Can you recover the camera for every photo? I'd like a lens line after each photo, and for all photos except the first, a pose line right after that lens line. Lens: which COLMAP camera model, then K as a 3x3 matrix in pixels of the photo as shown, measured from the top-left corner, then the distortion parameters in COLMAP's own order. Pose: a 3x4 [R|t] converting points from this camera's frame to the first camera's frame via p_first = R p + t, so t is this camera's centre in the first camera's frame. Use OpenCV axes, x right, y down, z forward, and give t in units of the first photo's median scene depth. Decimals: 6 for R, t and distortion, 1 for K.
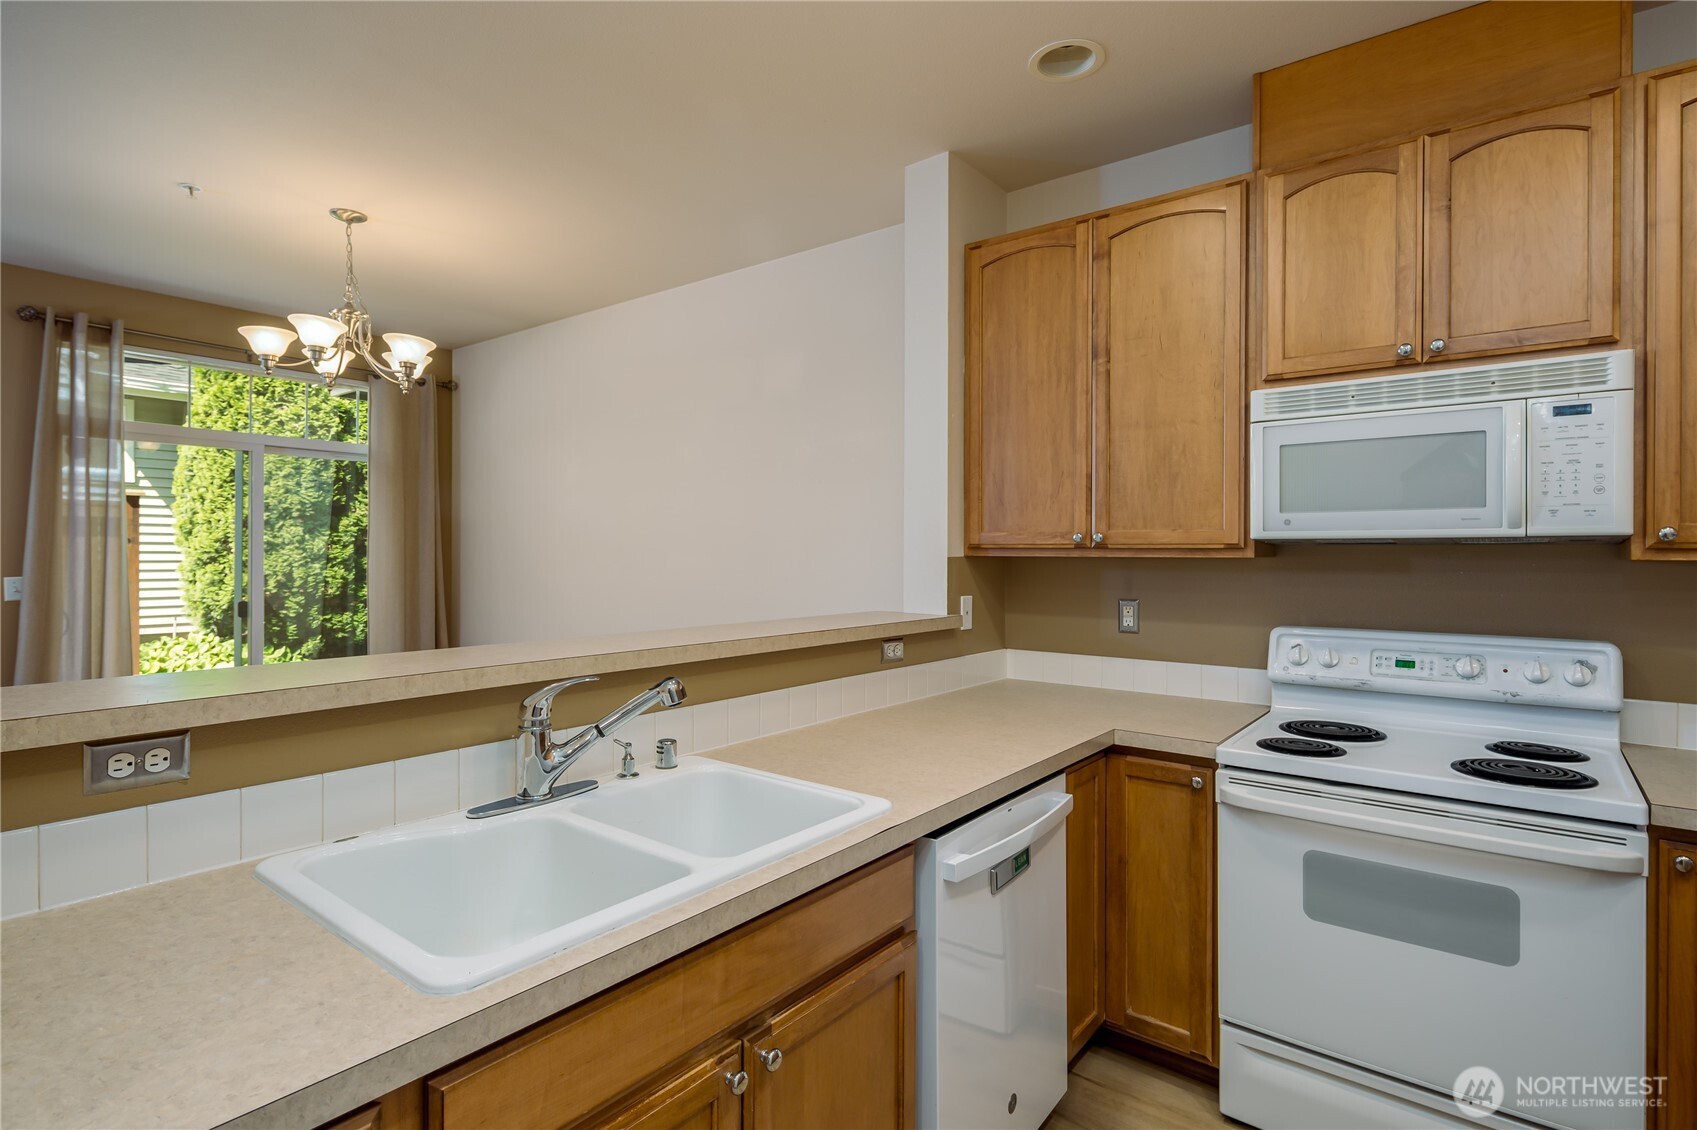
lens RADIAL K [[833.5, 0, 853.2], [0, 833.5, 556.3], [0, 0, 1]] dist [0.004287, -0.004273]
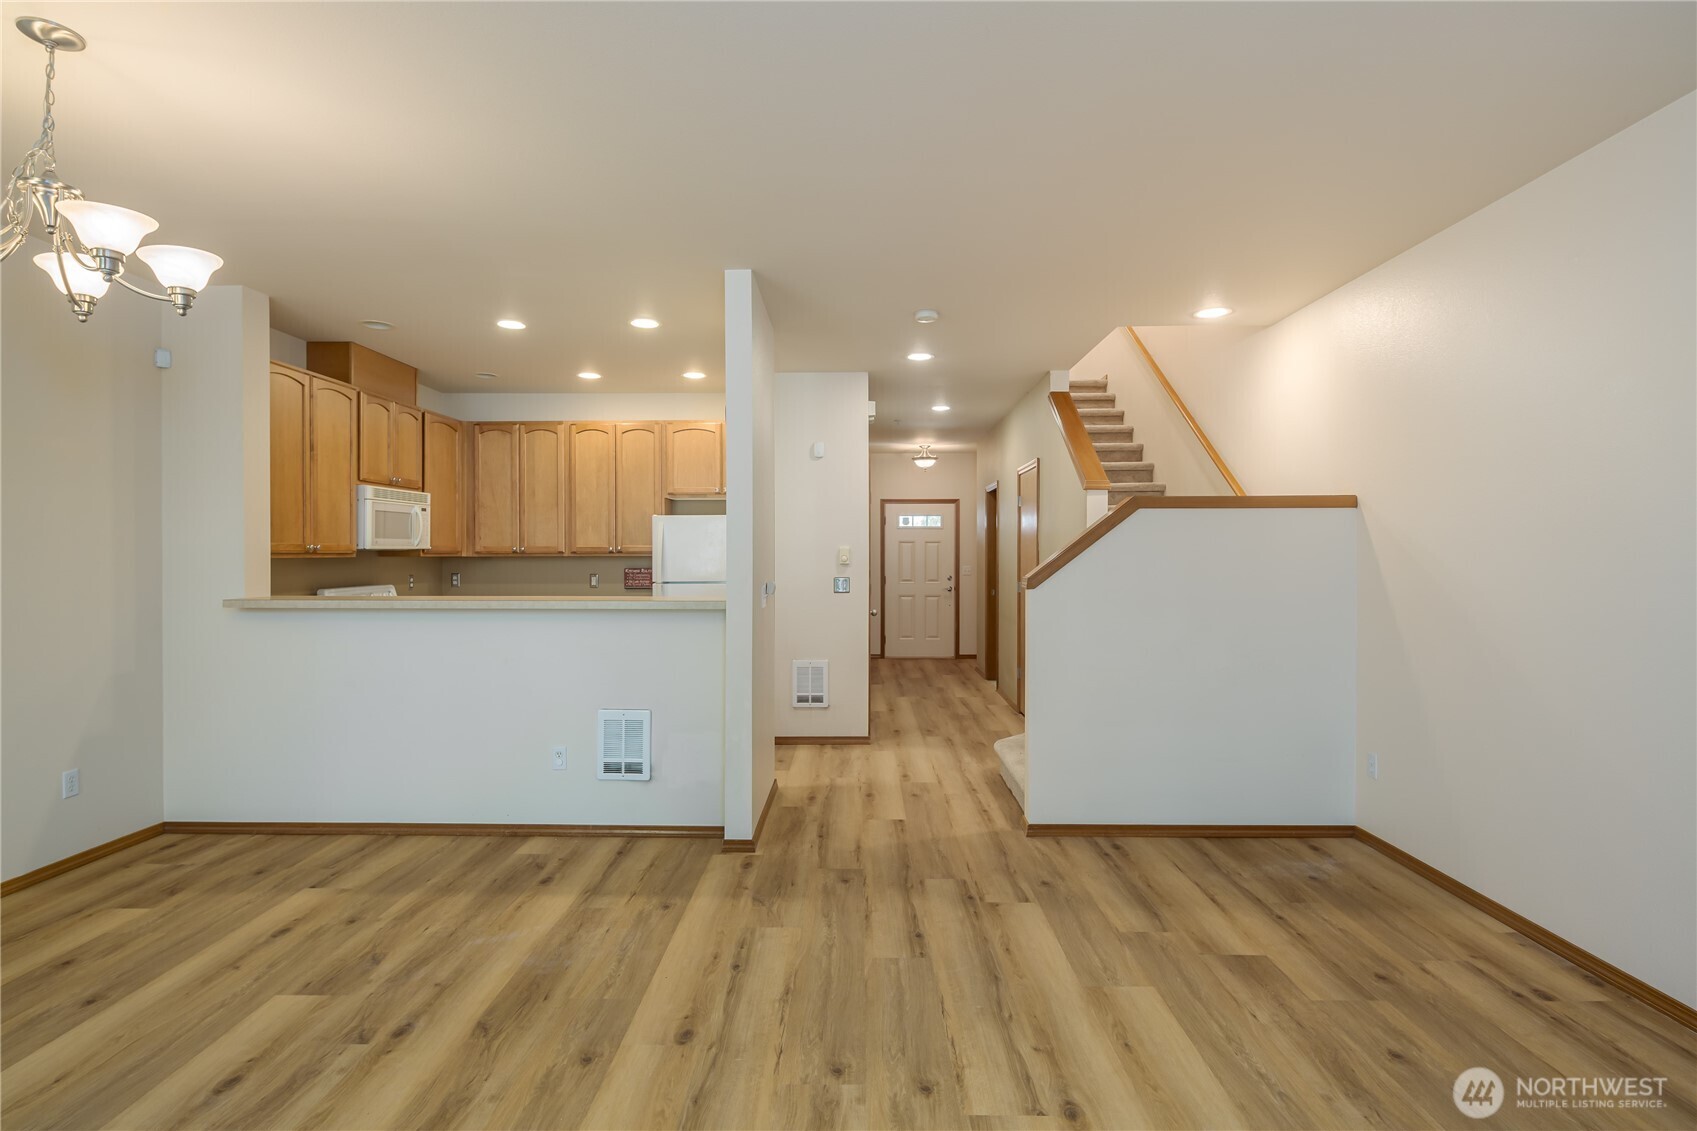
lens RADIAL K [[833.5, 0, 855.9], [0, 833.5, 557.9], [0, 0, 1]] dist [0.004287, -0.004273]
pose [[-0.620069, -0.011641, 0.784461, -2.193409], [-0.003063, 0.999918, 0.012417, -0.029582], [-0.784541, 0.005296, -0.620054, 1.379217]]
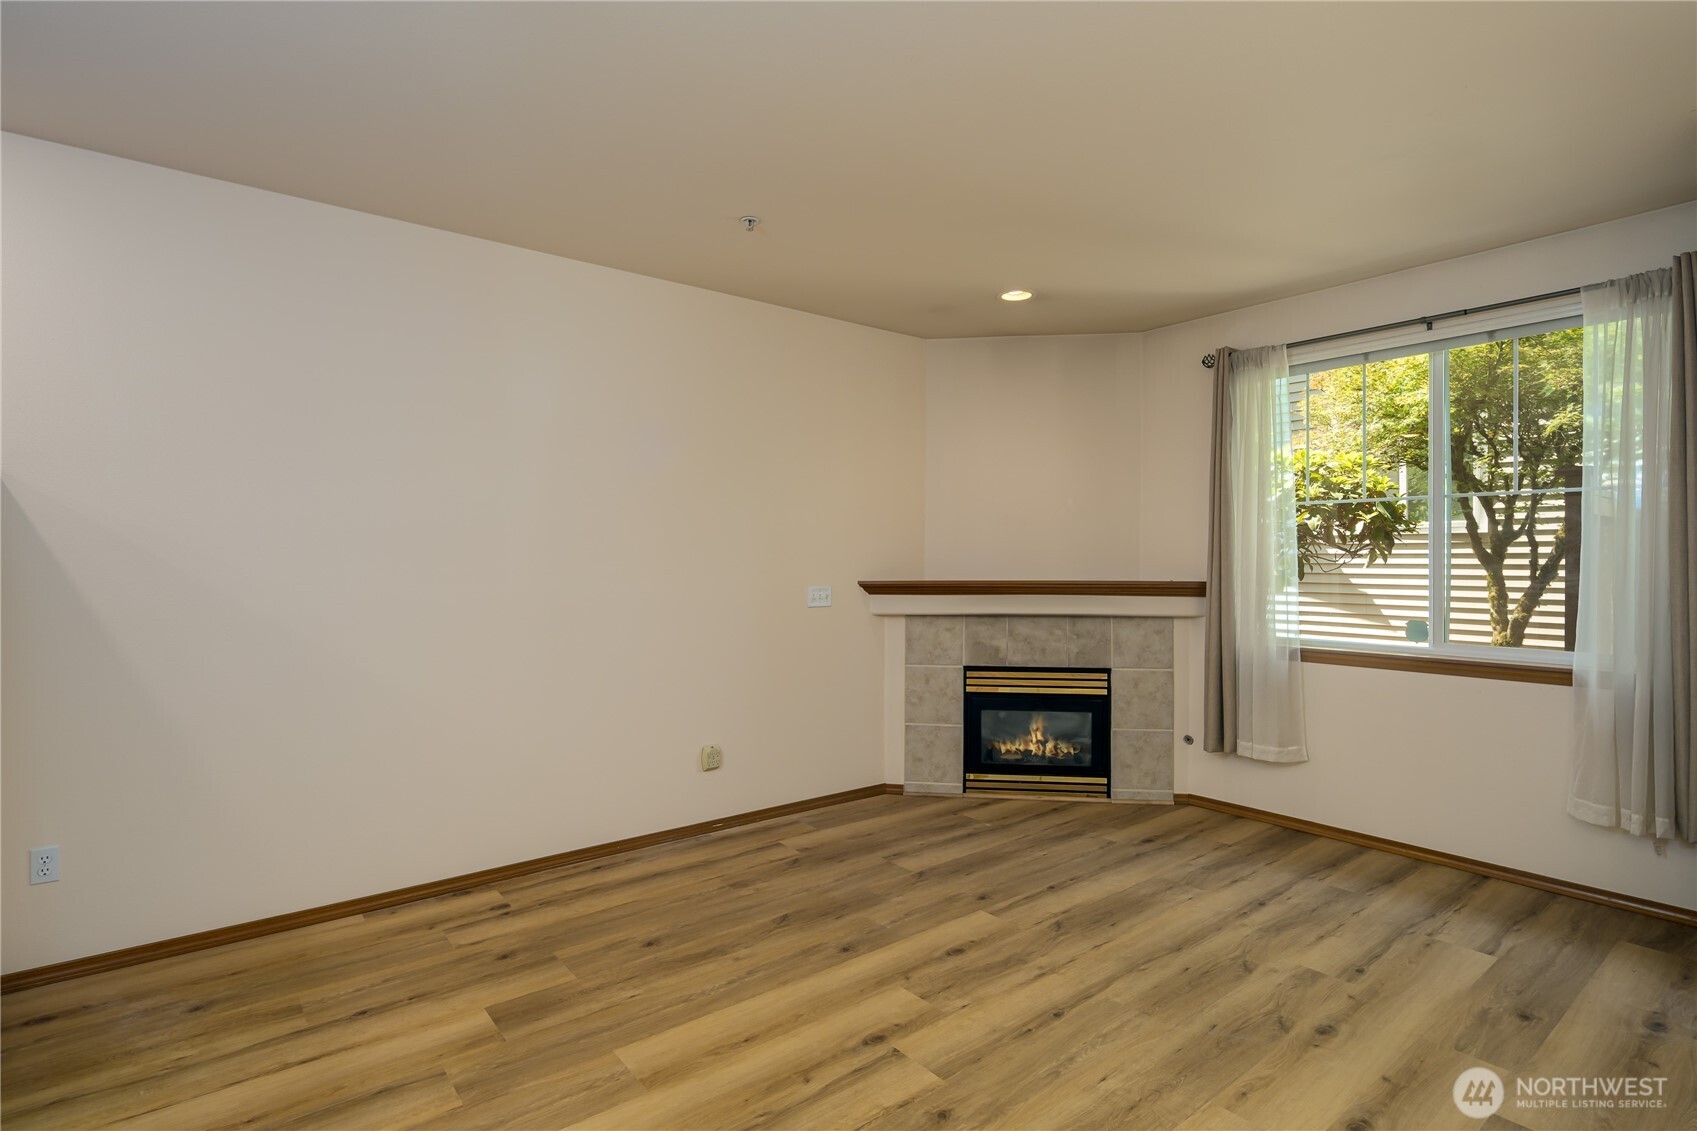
lens RADIAL K [[833.5, 0, 850.1], [0, 833.5, 564.5], [0, 0, 1]] dist [0.004287, -0.004273]
pose [[-0.224242, -0.002569, -0.974530, -0.551526], [-0.007131, 0.999974, -0.000996, -0.011653], [0.974507, 0.006726, -0.224254, 0.818090]]
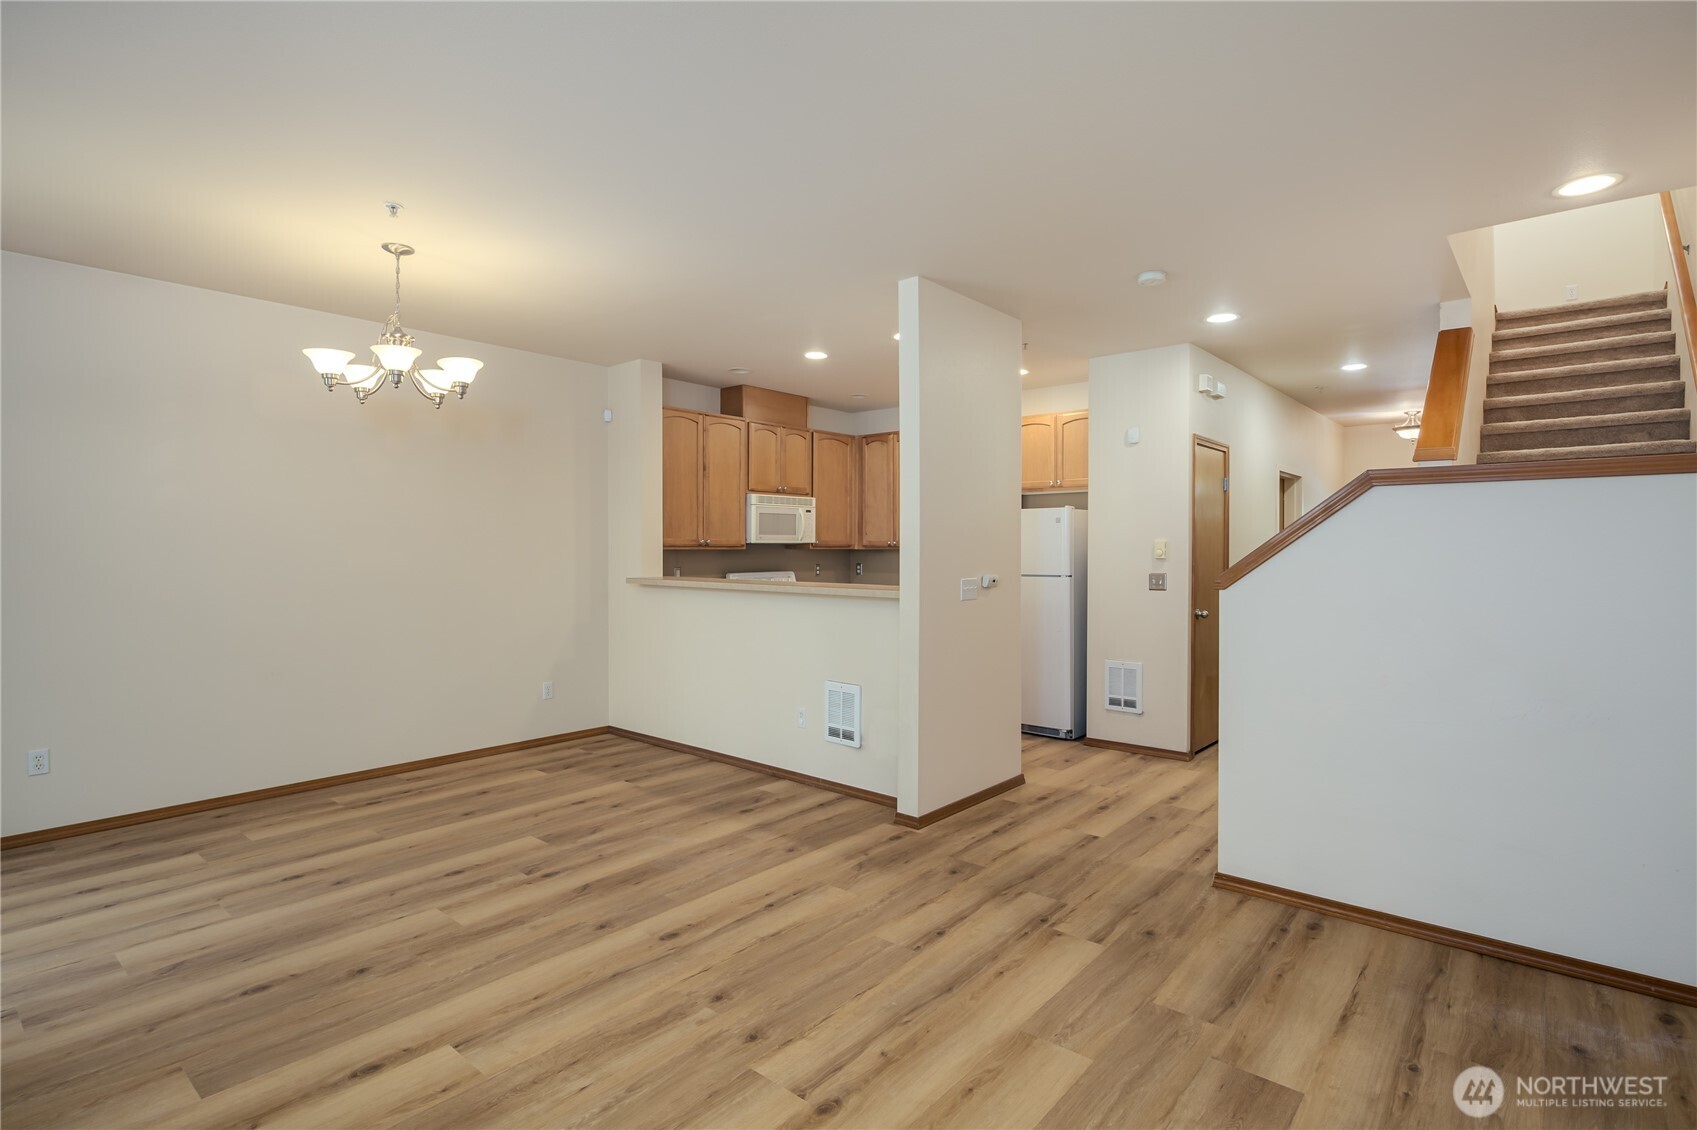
lens RADIAL K [[833.5, 0, 855.9], [0, 833.5, 559.7], [0, 0, 1]] dist [0.004287, -0.004273]
pose [[0.023324, -0.021974, 0.999486, -2.529744], [0.000630, 0.999759, 0.021966, -0.027177], [-0.999728, 0.000117, 0.023332, 0.558048]]
